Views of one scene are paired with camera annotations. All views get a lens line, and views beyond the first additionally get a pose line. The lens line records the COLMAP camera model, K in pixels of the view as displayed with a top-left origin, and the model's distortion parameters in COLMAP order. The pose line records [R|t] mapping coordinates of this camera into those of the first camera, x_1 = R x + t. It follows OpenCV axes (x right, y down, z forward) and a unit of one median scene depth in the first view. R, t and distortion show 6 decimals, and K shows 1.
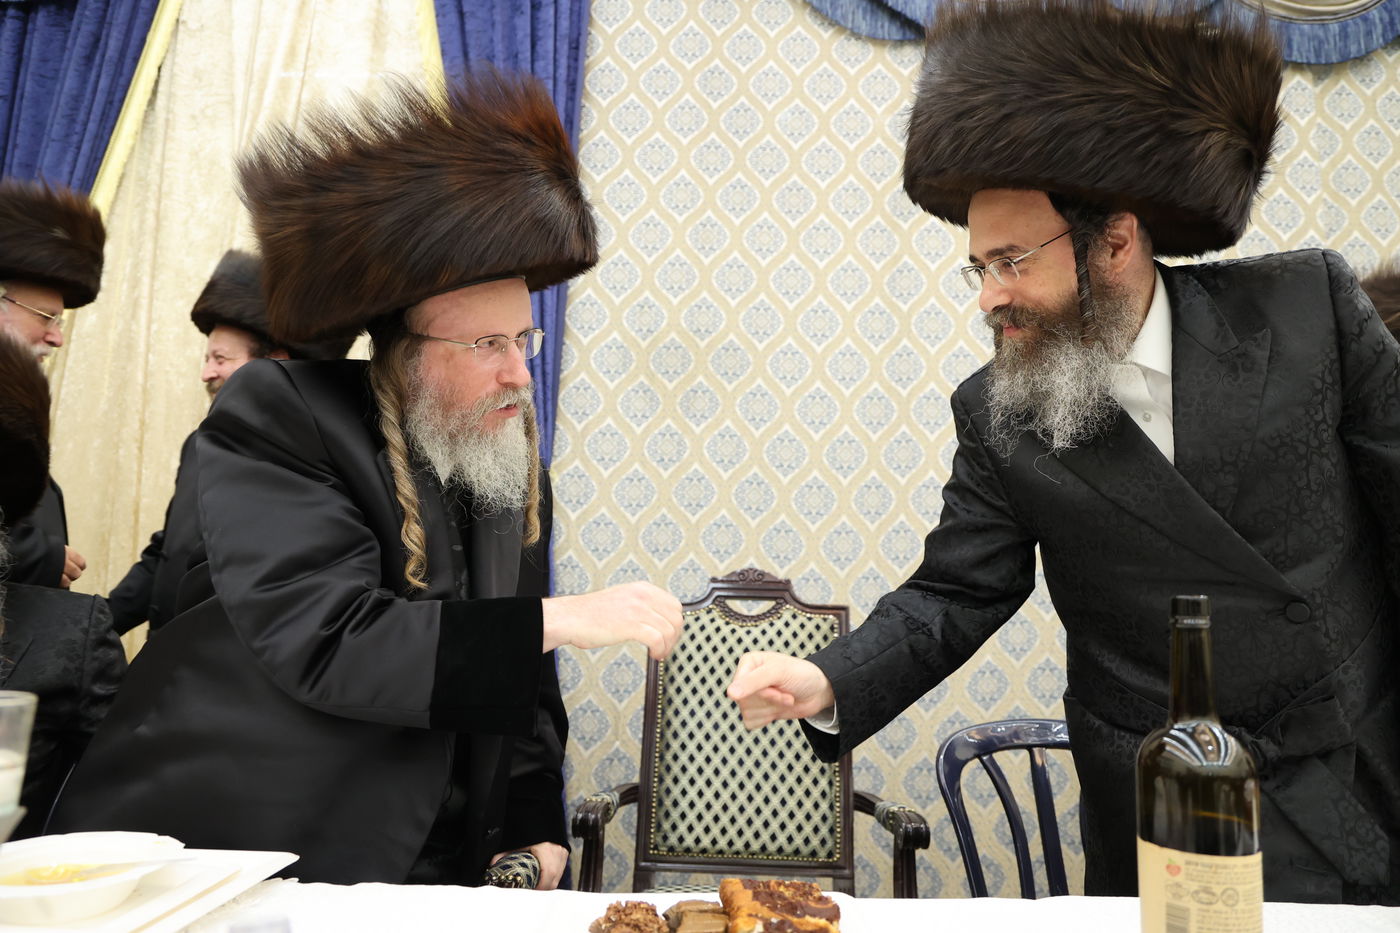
lens RADIAL K [[954.4, 0, 706.9], [0, 954.4, 468.5], [0, 0, 1]] dist [-0.051006, 0.003074]
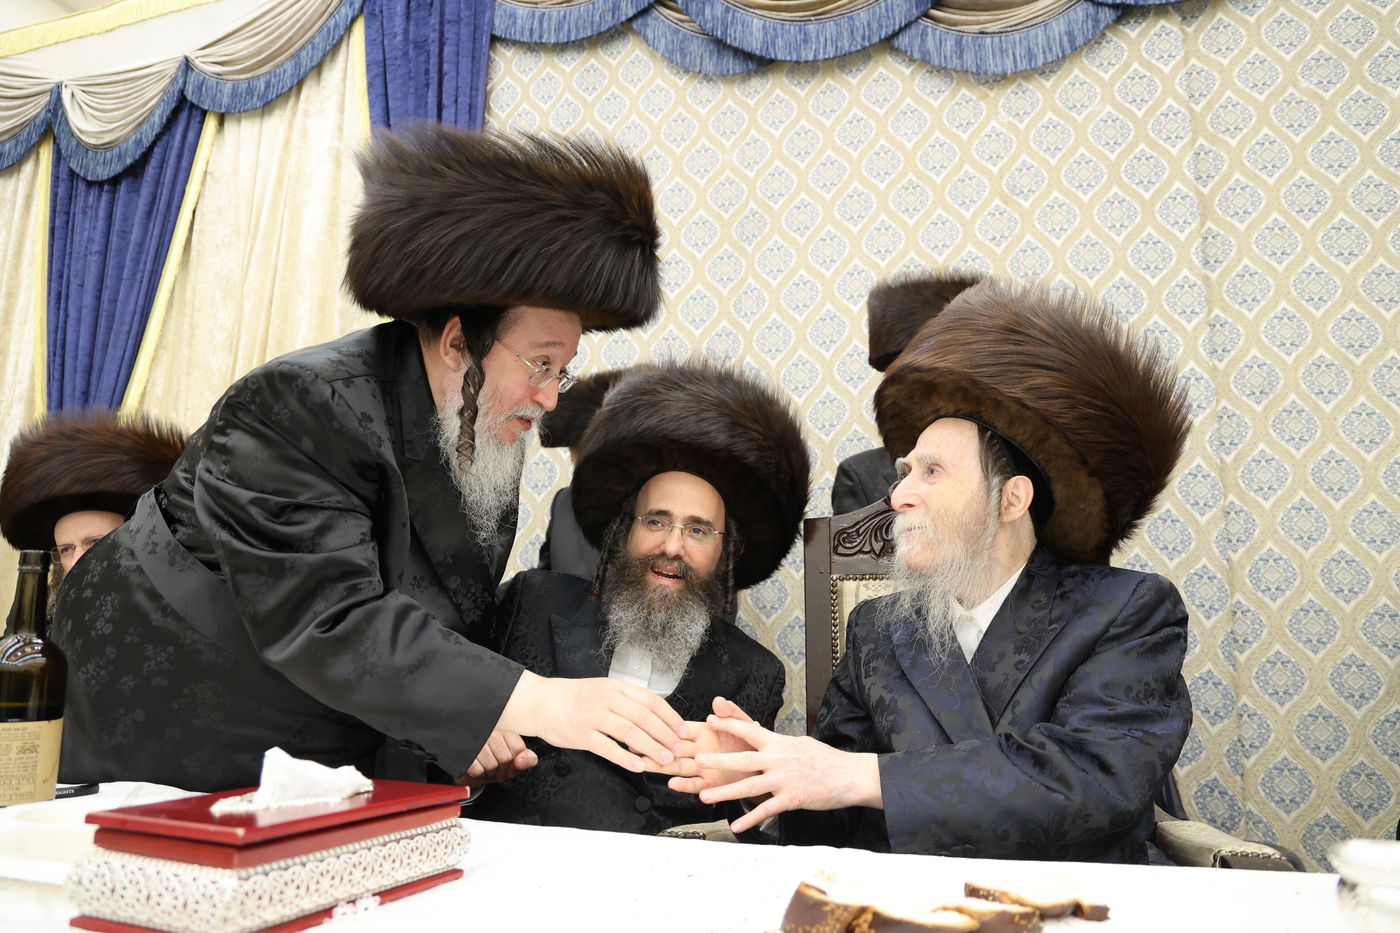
lens RADIAL K [[954.4, 0, 705.9], [0, 954.4, 464.7], [0, 0, 1]] dist [-0.051006, 0.003074]
pose [[0.952920, -0.085579, -0.290894, 0.434541], [0.073978, 0.995972, -0.050668, 0.034574], [0.294058, 0.026763, 0.955413, -0.016489]]
